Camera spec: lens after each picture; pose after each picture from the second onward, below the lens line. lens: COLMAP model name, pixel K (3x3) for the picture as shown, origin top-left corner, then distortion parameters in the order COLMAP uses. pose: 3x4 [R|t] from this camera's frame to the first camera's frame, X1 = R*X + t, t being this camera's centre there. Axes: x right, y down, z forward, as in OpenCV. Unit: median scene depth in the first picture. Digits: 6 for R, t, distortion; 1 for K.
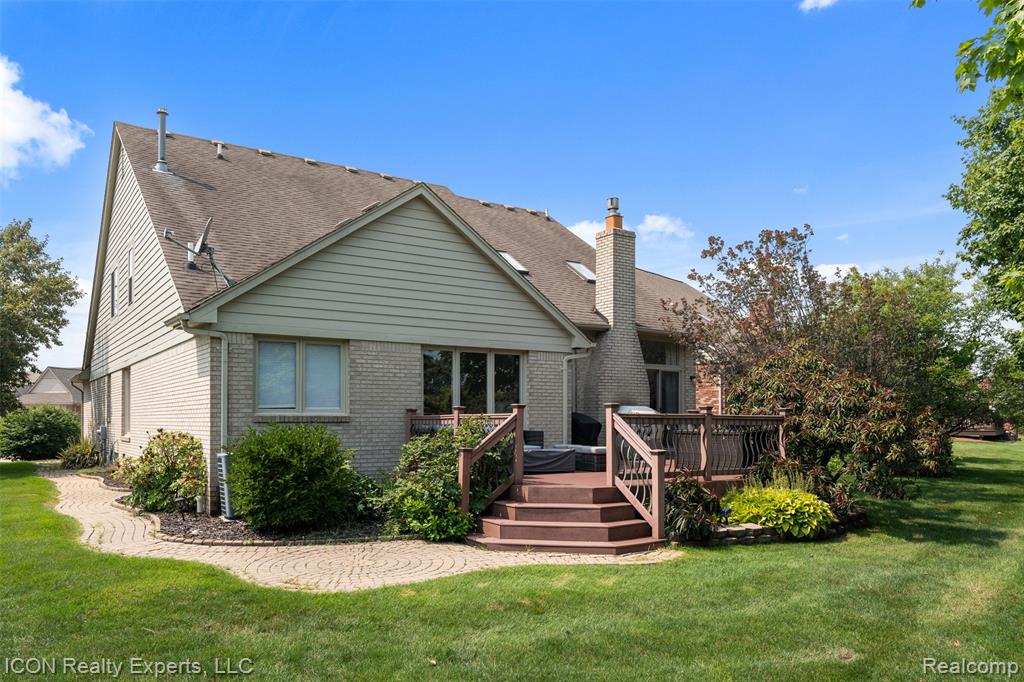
lens RADIAL K [[736.8, 0, 508.5], [0, 736.8, 344.2], [0, 0, 1]] dist [0.011123, 0.000417]
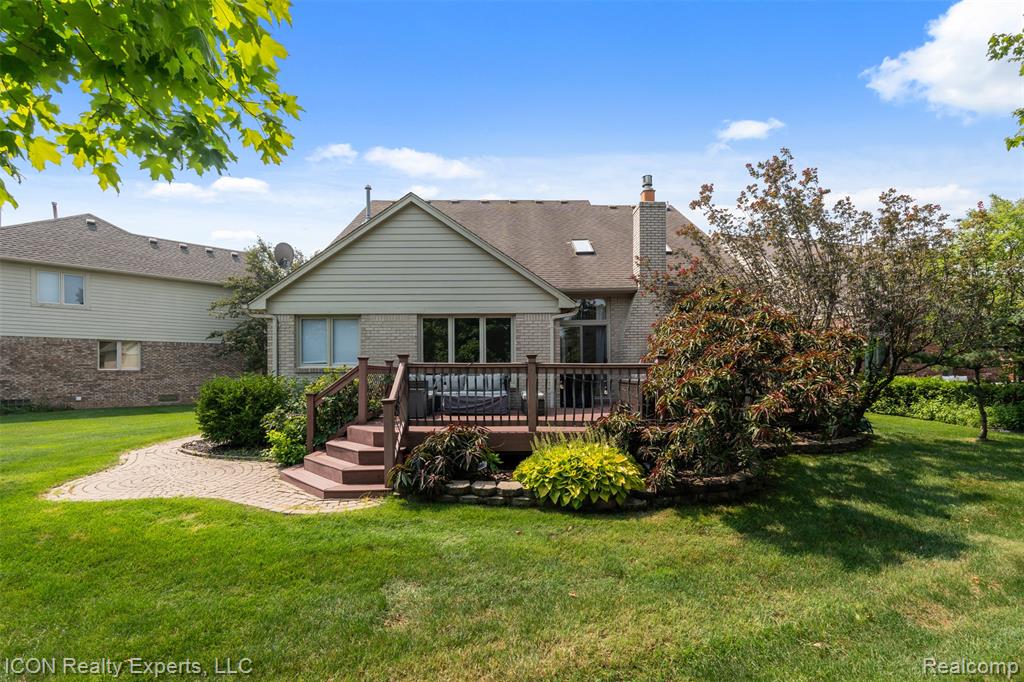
lens RADIAL K [[455.8, 0, 517.6], [0, 455.8, 341.9], [0, 0, 1]] dist [-0.001426, -0.000932]
pose [[0.842084, -0.040676, -0.537810, 0.434489], [0.059633, 0.998060, 0.017887, 0.042277], [0.536039, -0.047133, 0.842876, 0.368992]]
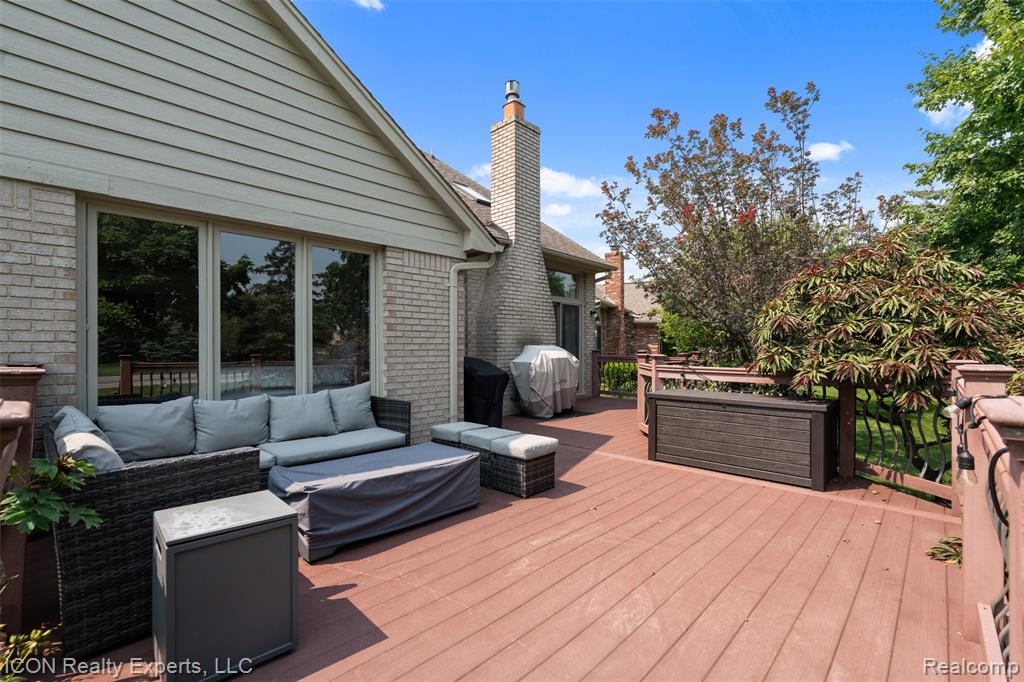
lens RADIAL K [[455.8, 0, 515.0], [0, 455.8, 340.7], [0, 0, 1]] dist [-0.001426, -0.000932]
pose [[0.973613, 0.001827, 0.228197, 0.043529], [-0.021570, 0.996228, 0.084056, 0.047337], [-0.227182, -0.086760, 0.969980, 0.656845]]
